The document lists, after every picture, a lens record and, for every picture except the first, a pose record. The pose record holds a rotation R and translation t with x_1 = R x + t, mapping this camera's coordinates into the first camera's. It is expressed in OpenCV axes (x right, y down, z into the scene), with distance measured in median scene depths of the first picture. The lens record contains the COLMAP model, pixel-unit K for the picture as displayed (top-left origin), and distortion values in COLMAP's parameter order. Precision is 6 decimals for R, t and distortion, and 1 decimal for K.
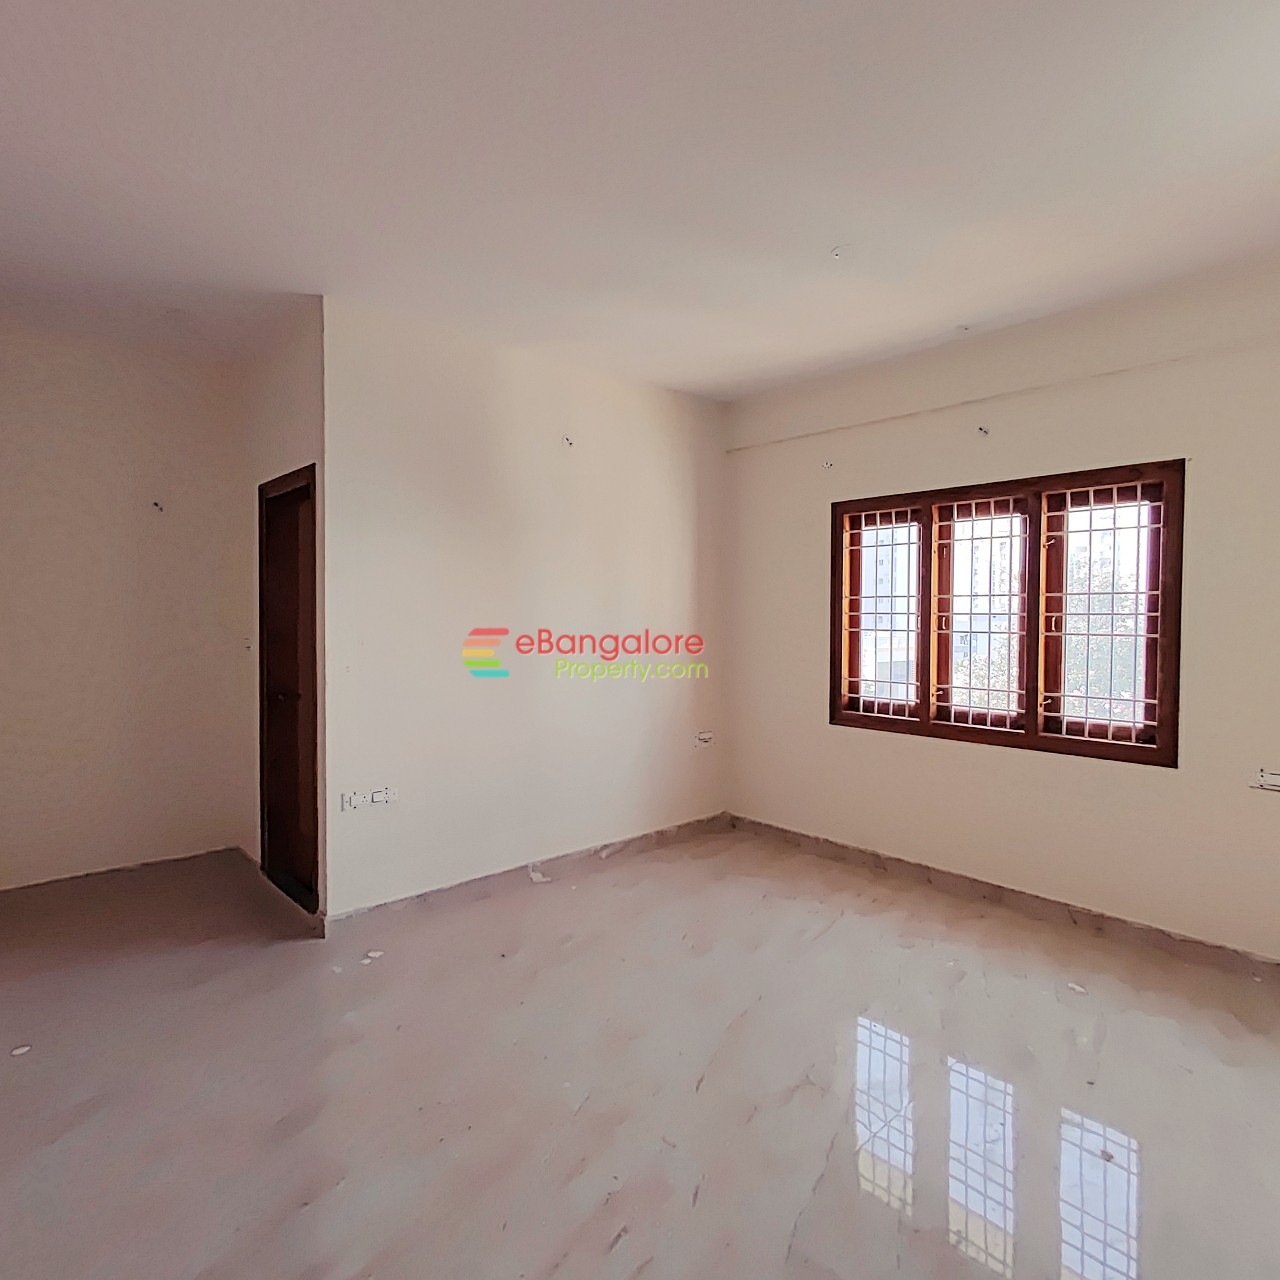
lens RADIAL K [[743.3, 0, 639.8], [0, 743.3, 643.2], [0, 0, 1]] dist [0.007051, 0.001827]
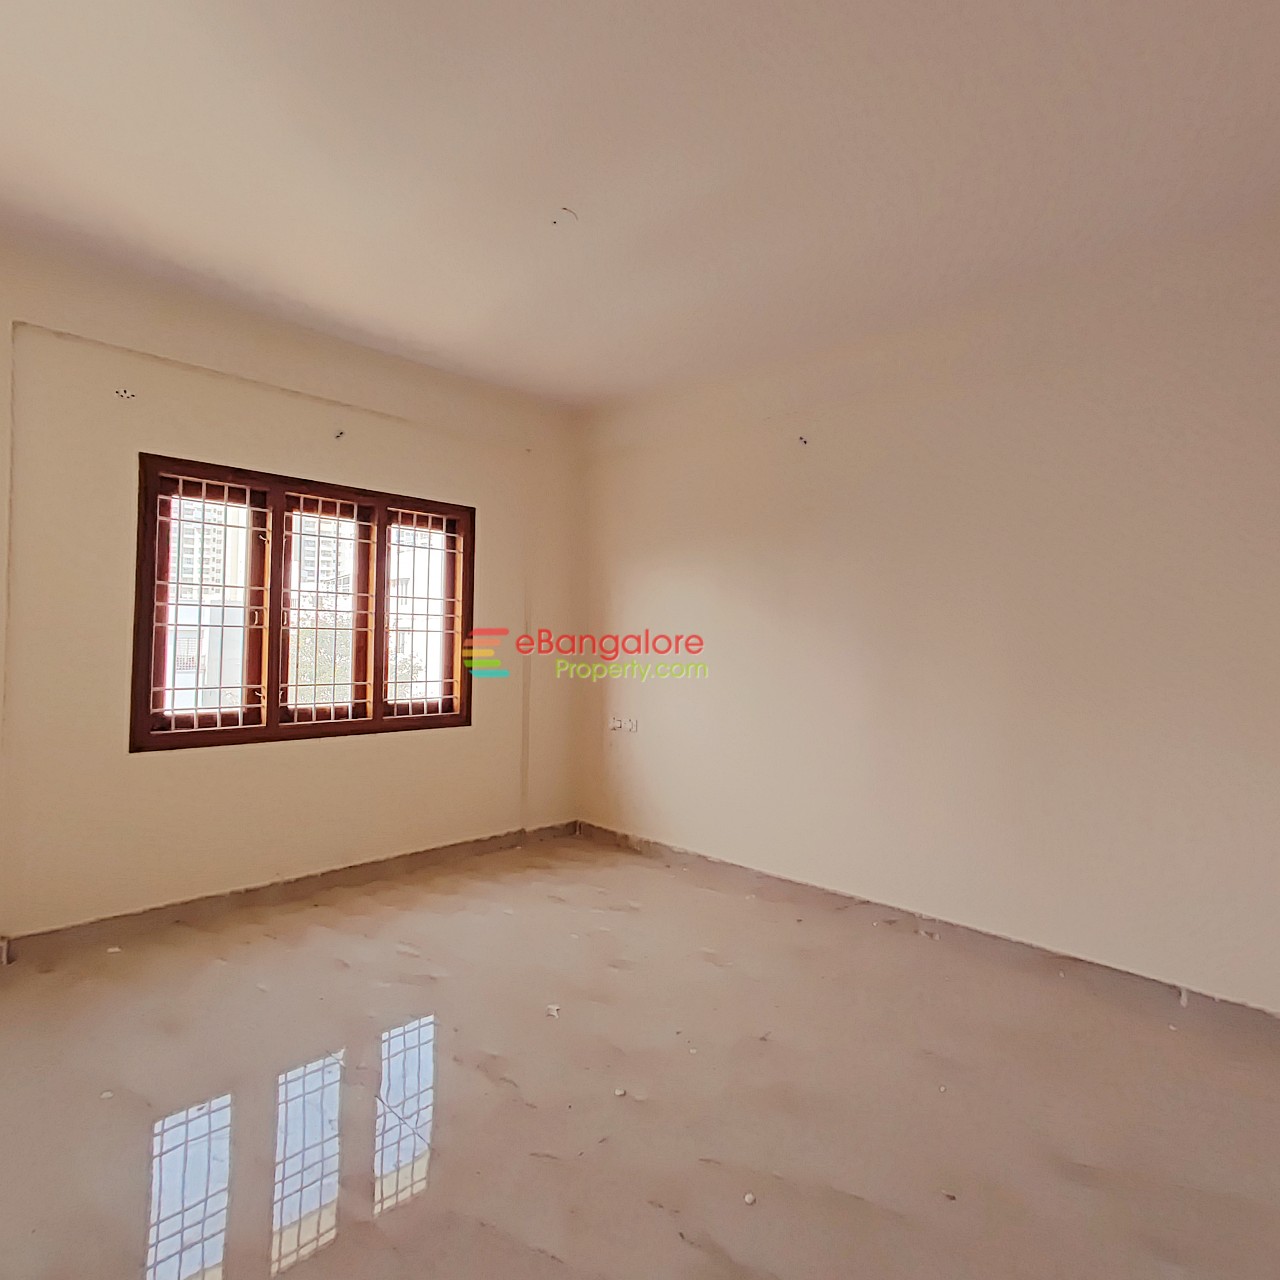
lens RADIAL K [[743.3, 0, 641.5], [0, 743.3, 629.9], [0, 0, 1]] dist [0.007051, 0.001827]
pose [[-0.049578, -0.012442, 0.998693, -0.609912], [-0.001182, 0.999922, 0.012399, -0.027622], [-0.998770, -0.000566, -0.049589, 0.650664]]
